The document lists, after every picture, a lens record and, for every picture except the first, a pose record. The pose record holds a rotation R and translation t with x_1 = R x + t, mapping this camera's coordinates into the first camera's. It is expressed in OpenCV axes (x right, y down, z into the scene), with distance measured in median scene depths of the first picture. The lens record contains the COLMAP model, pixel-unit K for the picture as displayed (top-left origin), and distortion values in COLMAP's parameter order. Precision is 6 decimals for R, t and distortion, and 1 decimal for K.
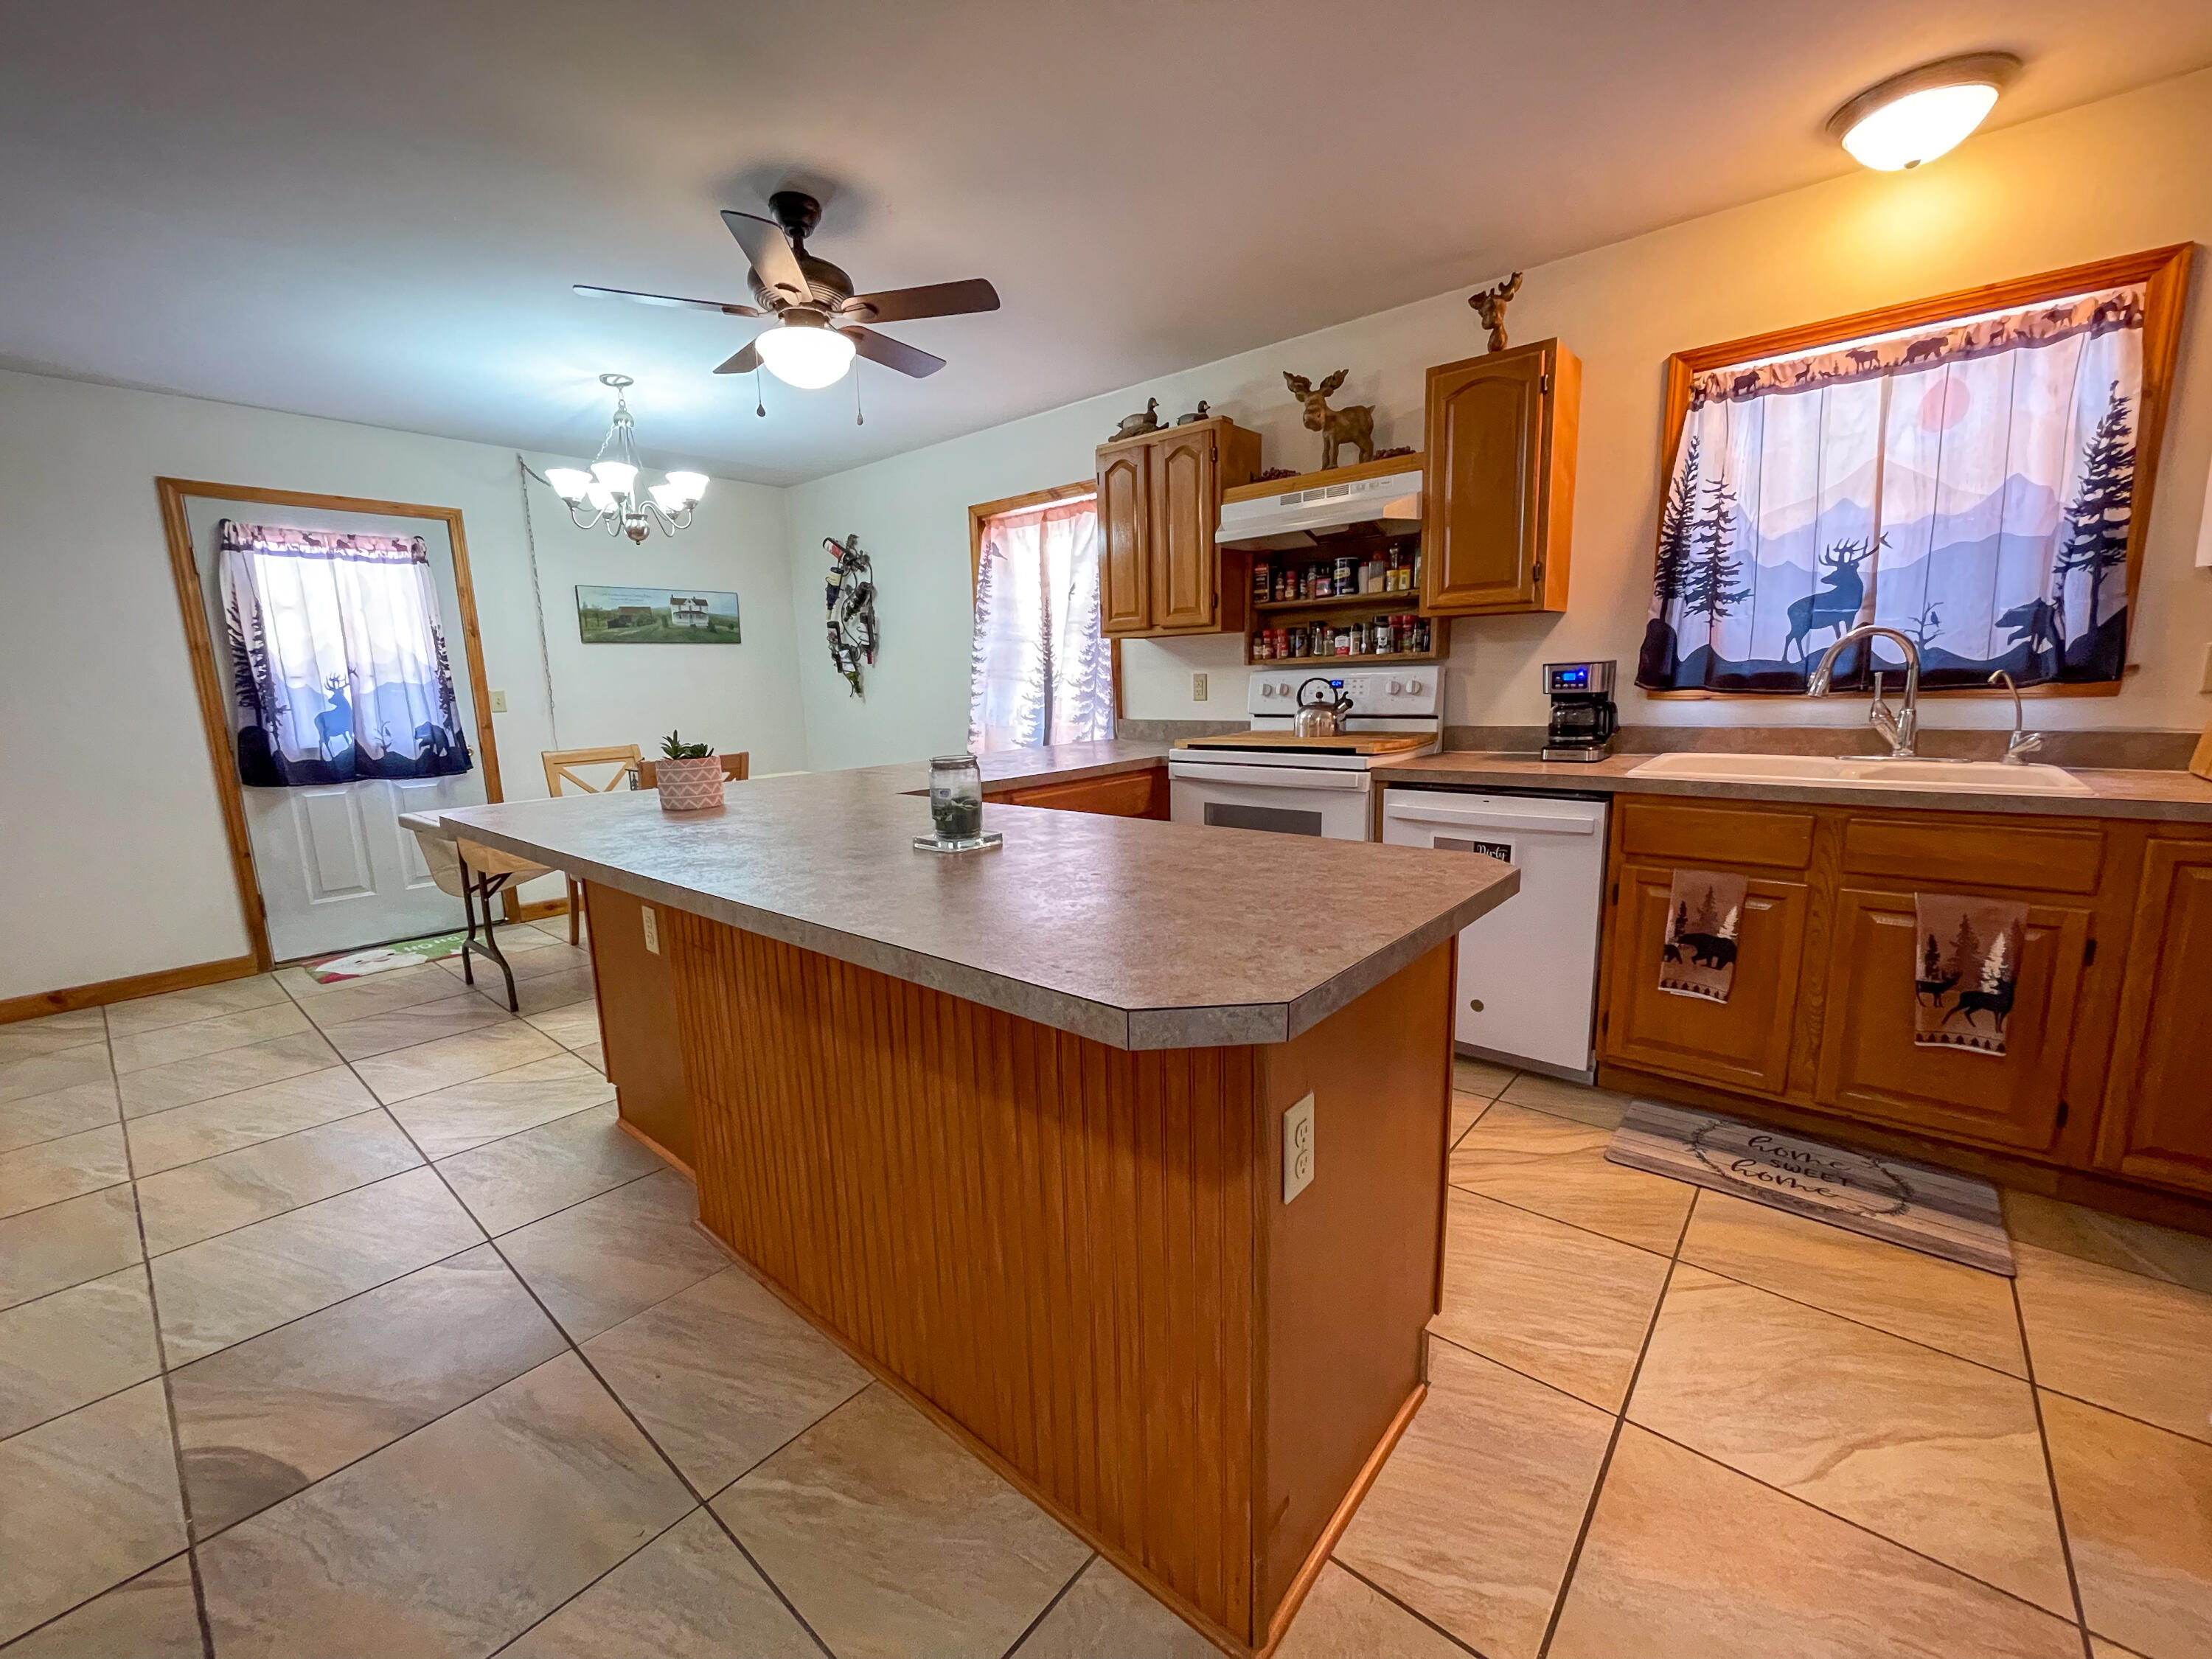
lens RADIAL K [[894.5, 0, 1097.1], [0, 894.5, 830.9], [0, 0, 1]] dist [0.000570, 0.000099]
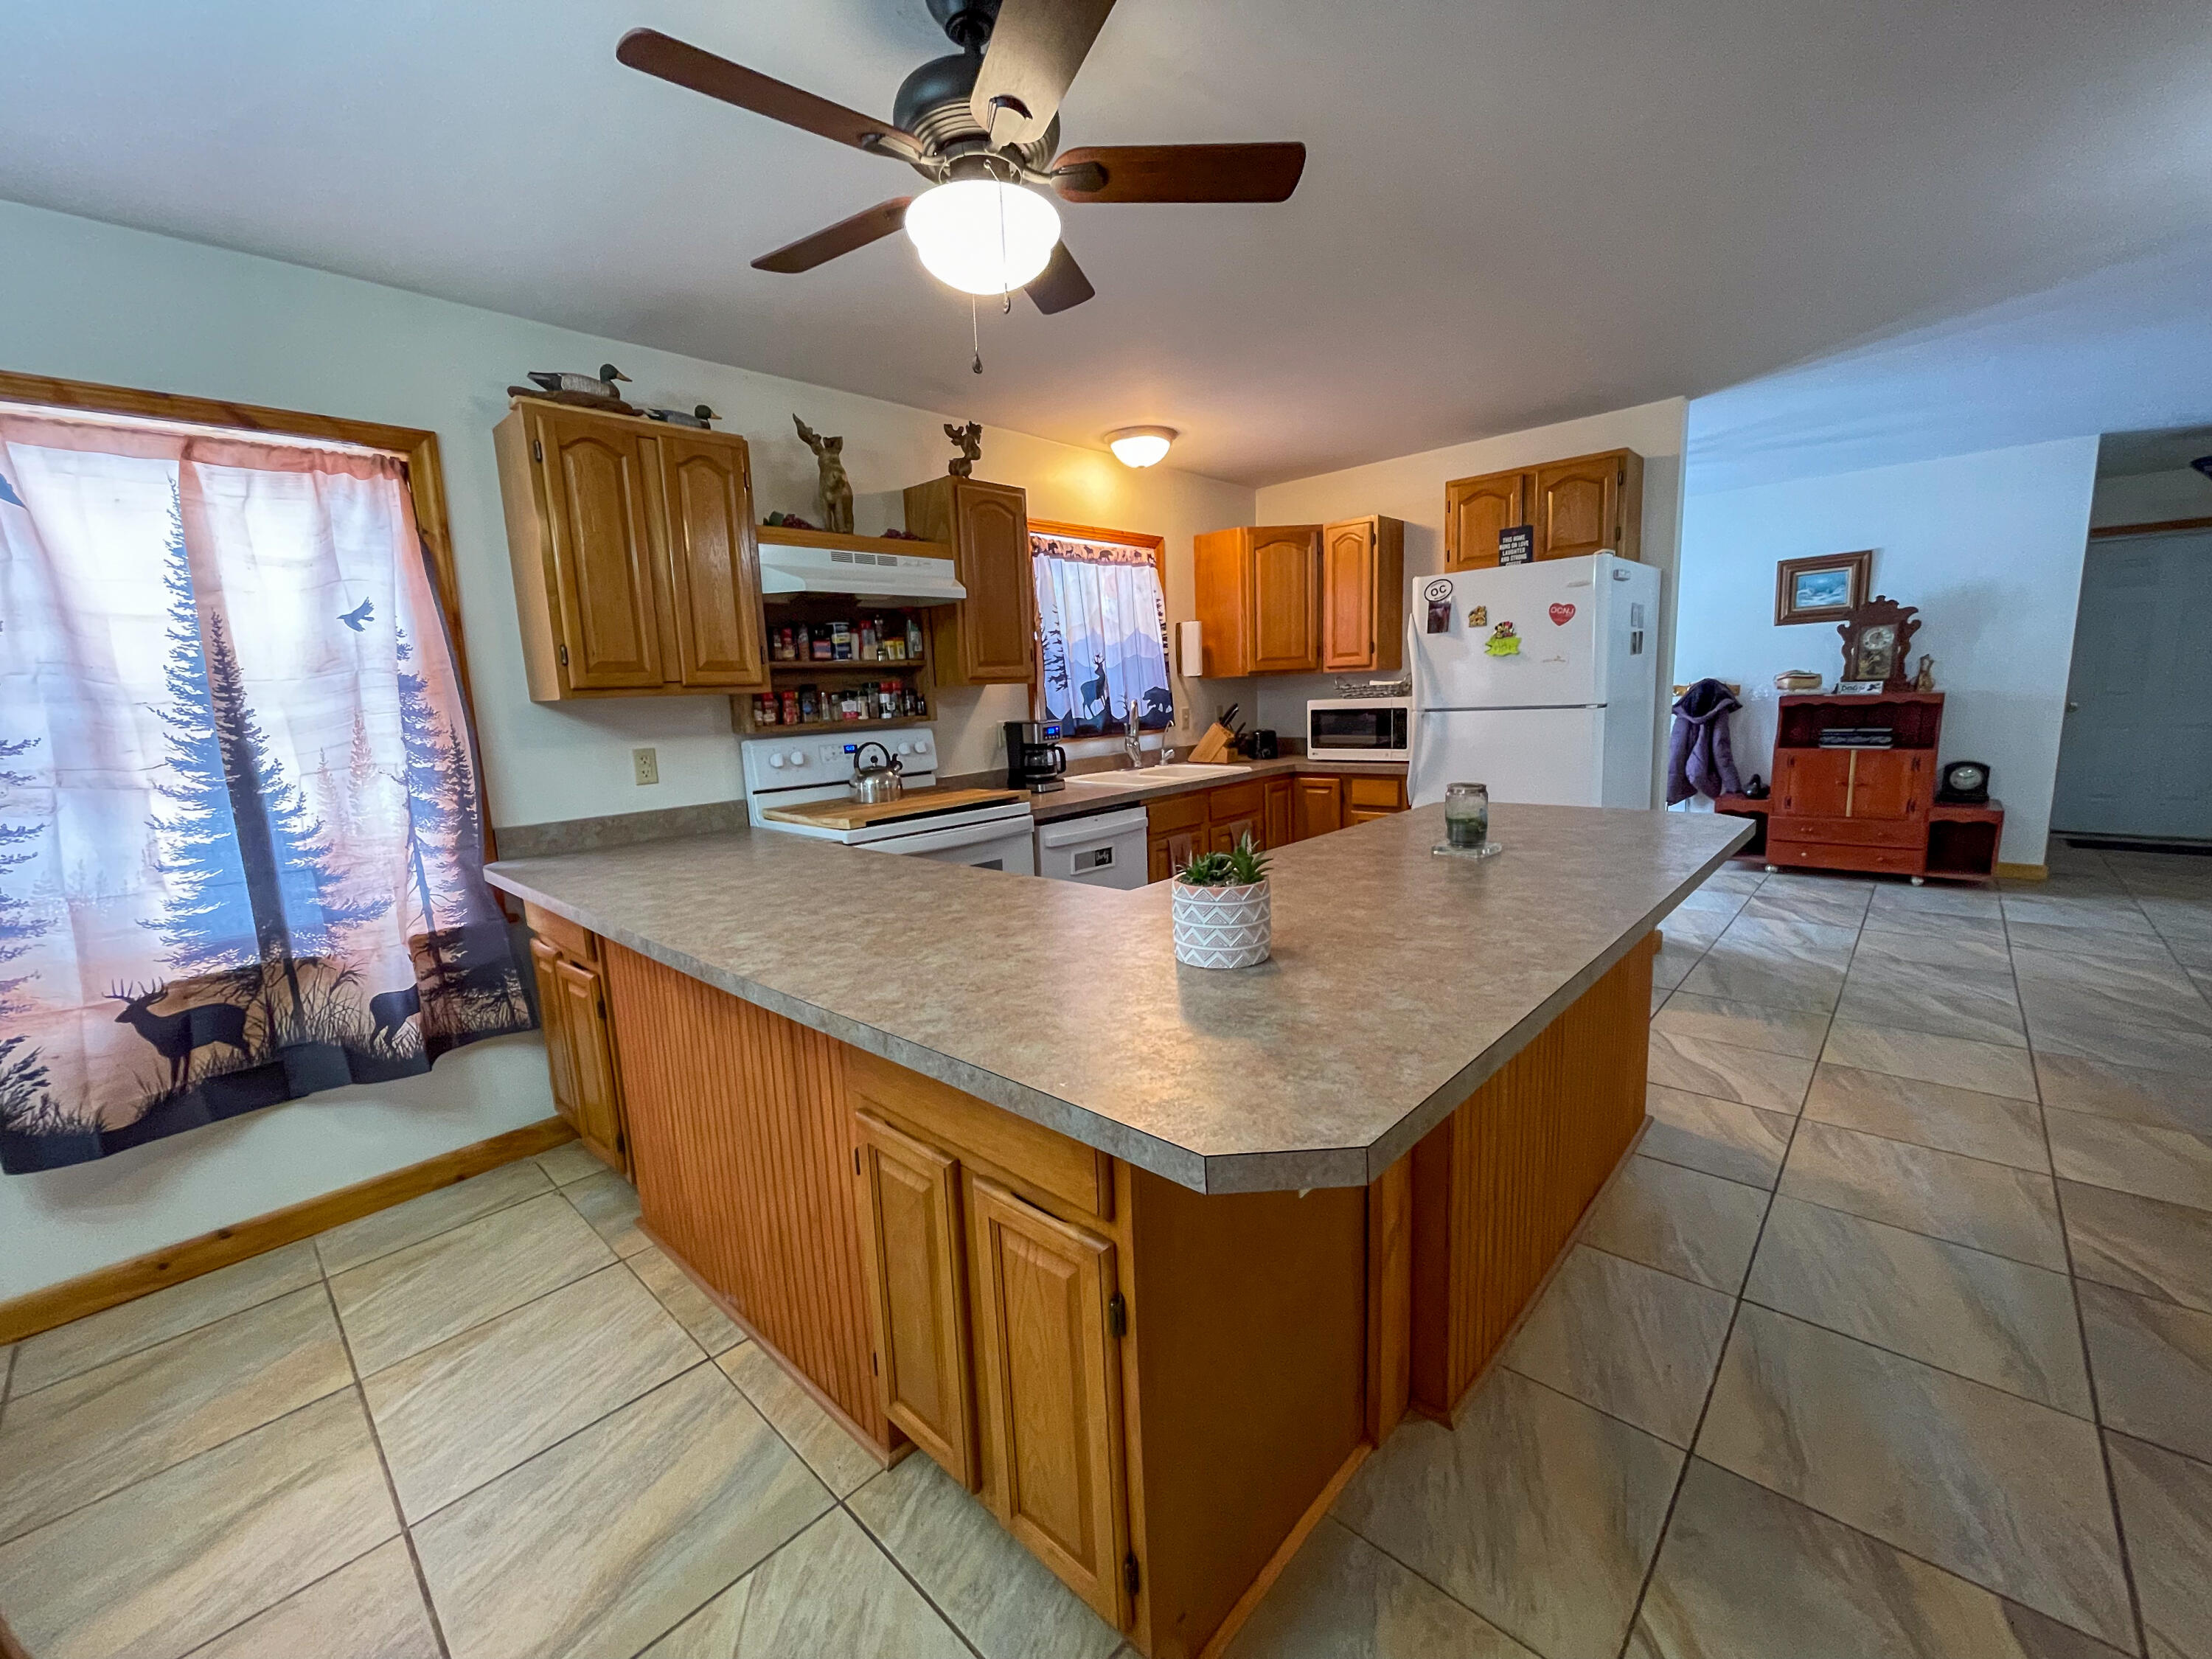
lens RADIAL K [[894.5, 0, 1097.1], [0, 894.5, 830.9], [0, 0, 1]] dist [0.000570, 0.000099]
pose [[0.050220, -0.130375, 0.990192, -0.741510], [0.211760, 0.970291, 0.117015, -0.141548], [-0.976030, 0.203807, 0.076336, 0.715828]]
